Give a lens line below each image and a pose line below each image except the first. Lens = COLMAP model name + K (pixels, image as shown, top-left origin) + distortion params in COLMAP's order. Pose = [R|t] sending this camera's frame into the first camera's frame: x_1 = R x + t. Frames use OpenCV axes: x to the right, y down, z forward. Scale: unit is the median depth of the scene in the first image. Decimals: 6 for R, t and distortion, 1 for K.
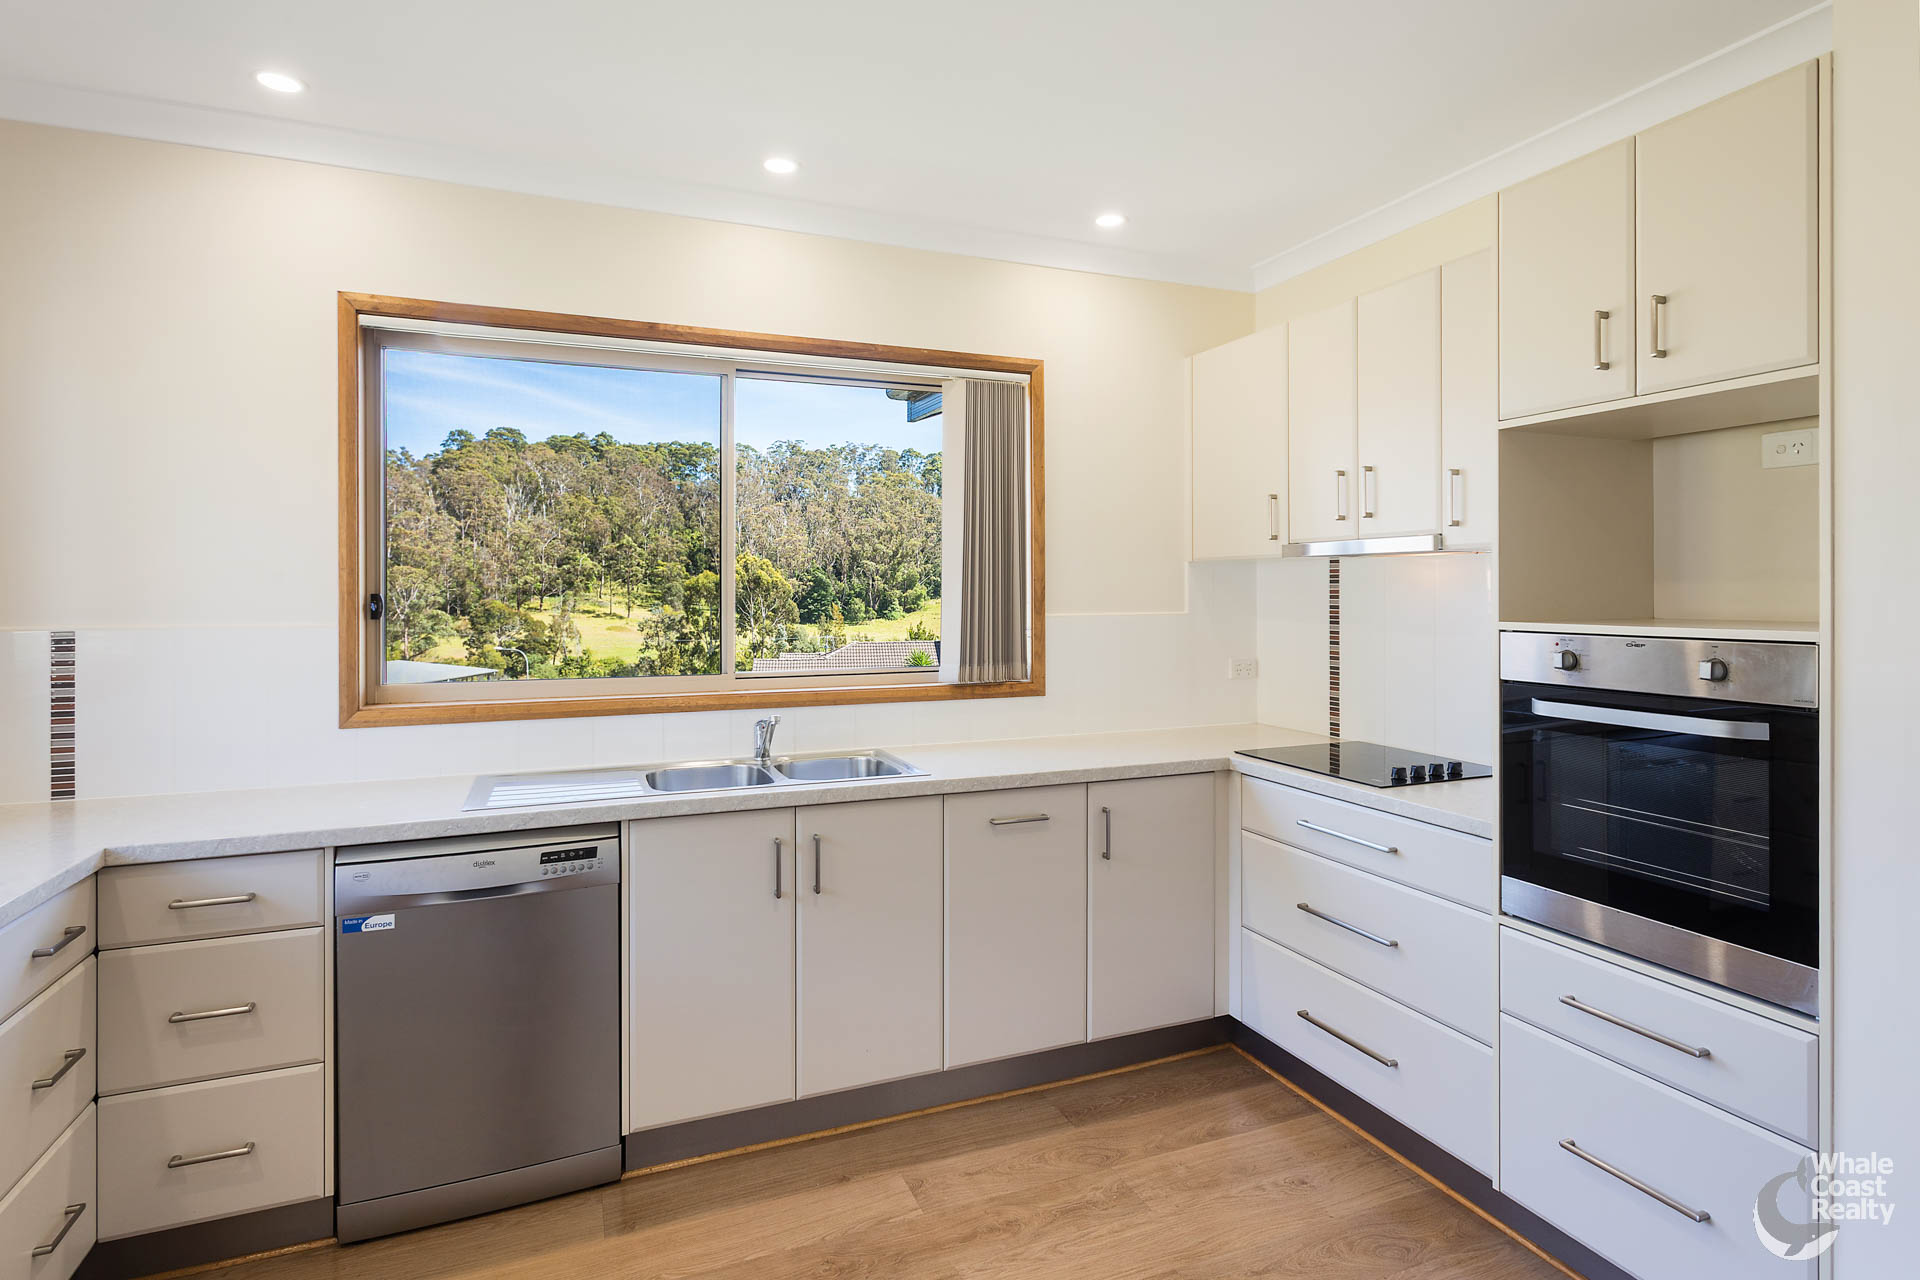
lens RADIAL K [[1011.1, 0, 960.9], [0, 1011.1, 578.7], [0, 0, 1]] dist [0.007844, 0.001124]
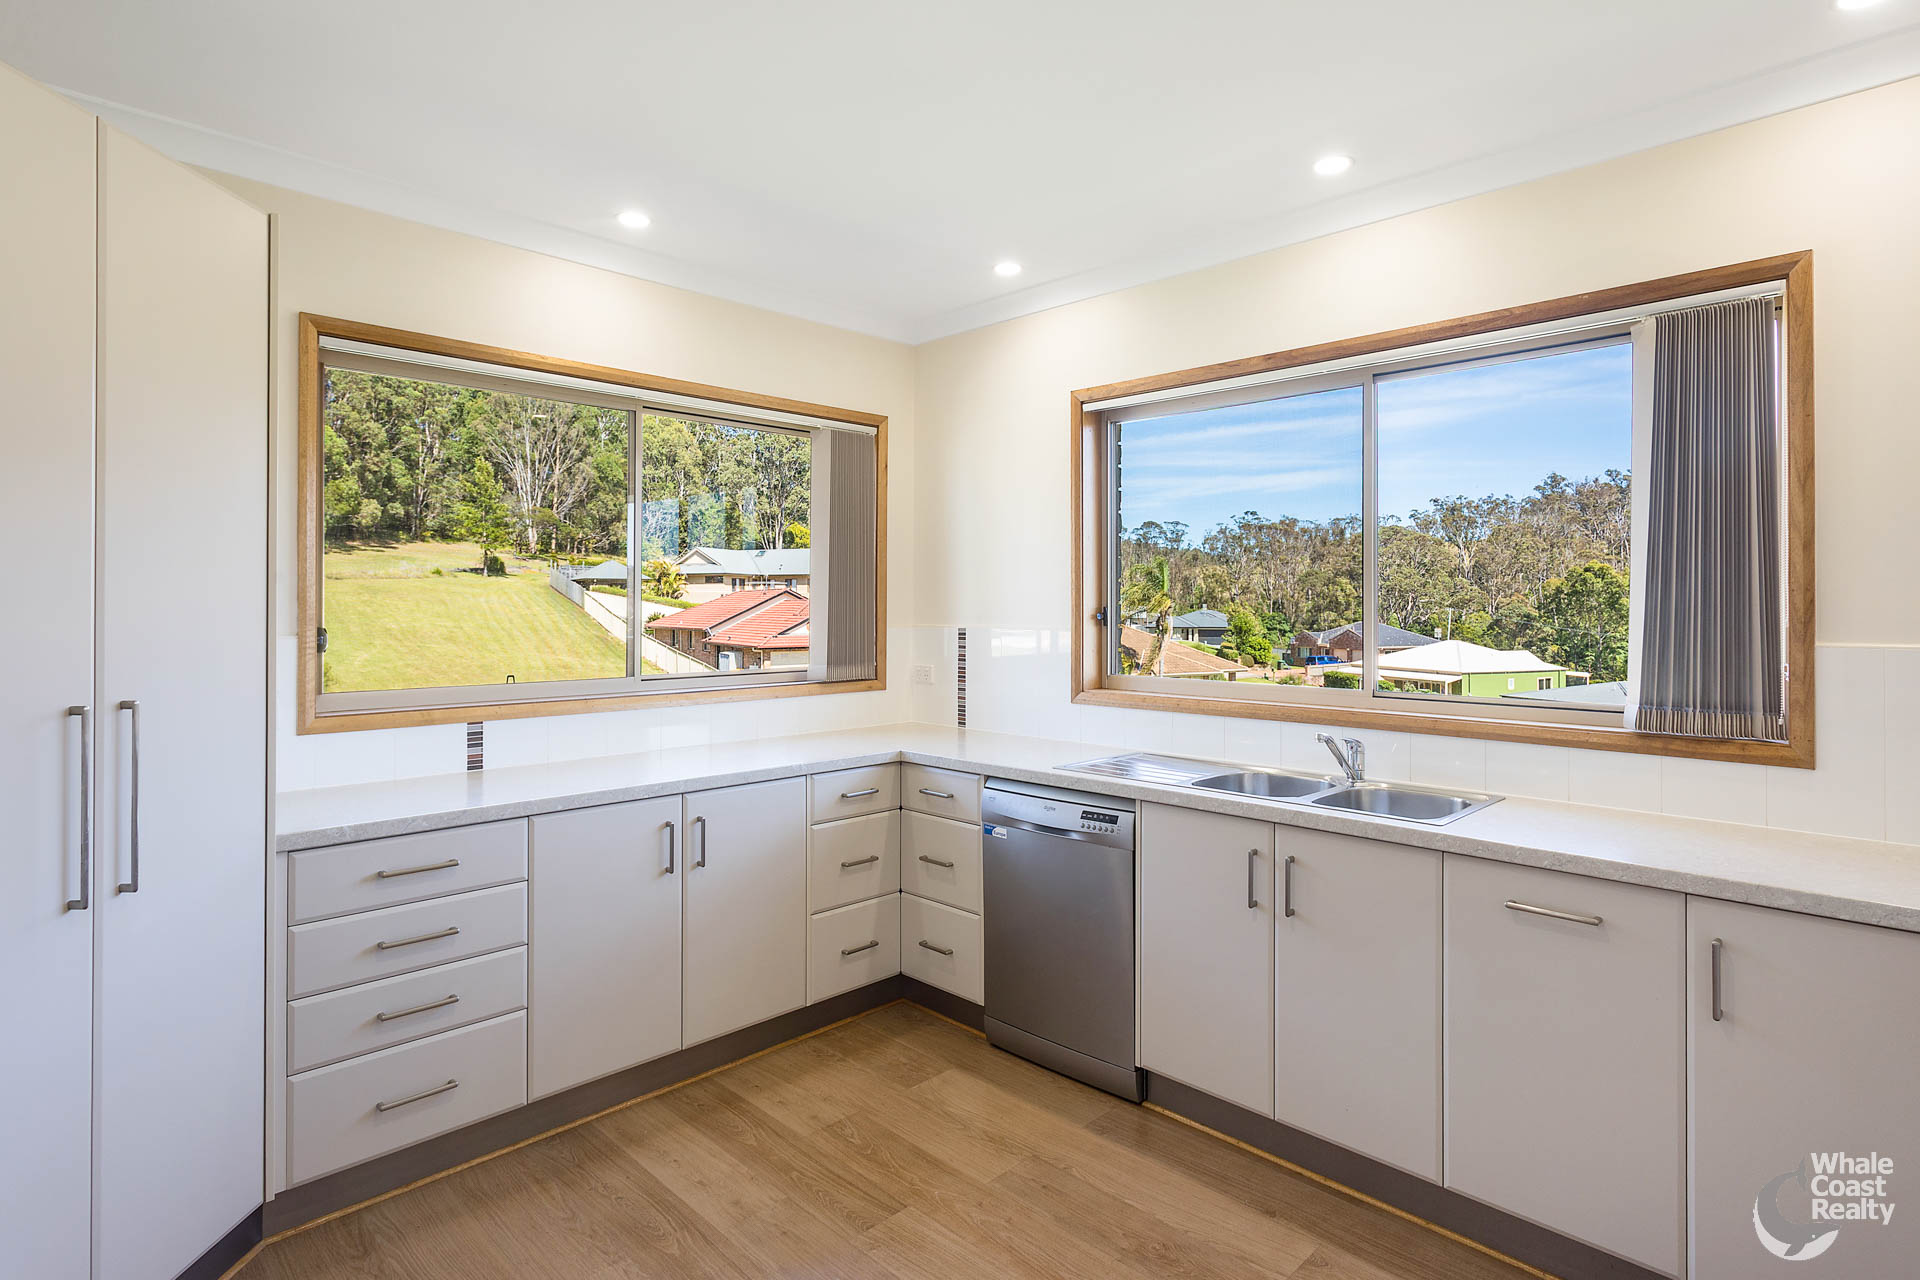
lens RADIAL K [[1011.1, 0, 979.1], [0, 1011.1, 582.5], [0, 0, 1]] dist [0.007844, 0.001124]
pose [[0.379401, -0.018780, -0.925042, 0.670519], [0.010344, 0.999818, -0.016056, 0.002561], [0.925174, -0.003477, 0.379527, 0.367712]]
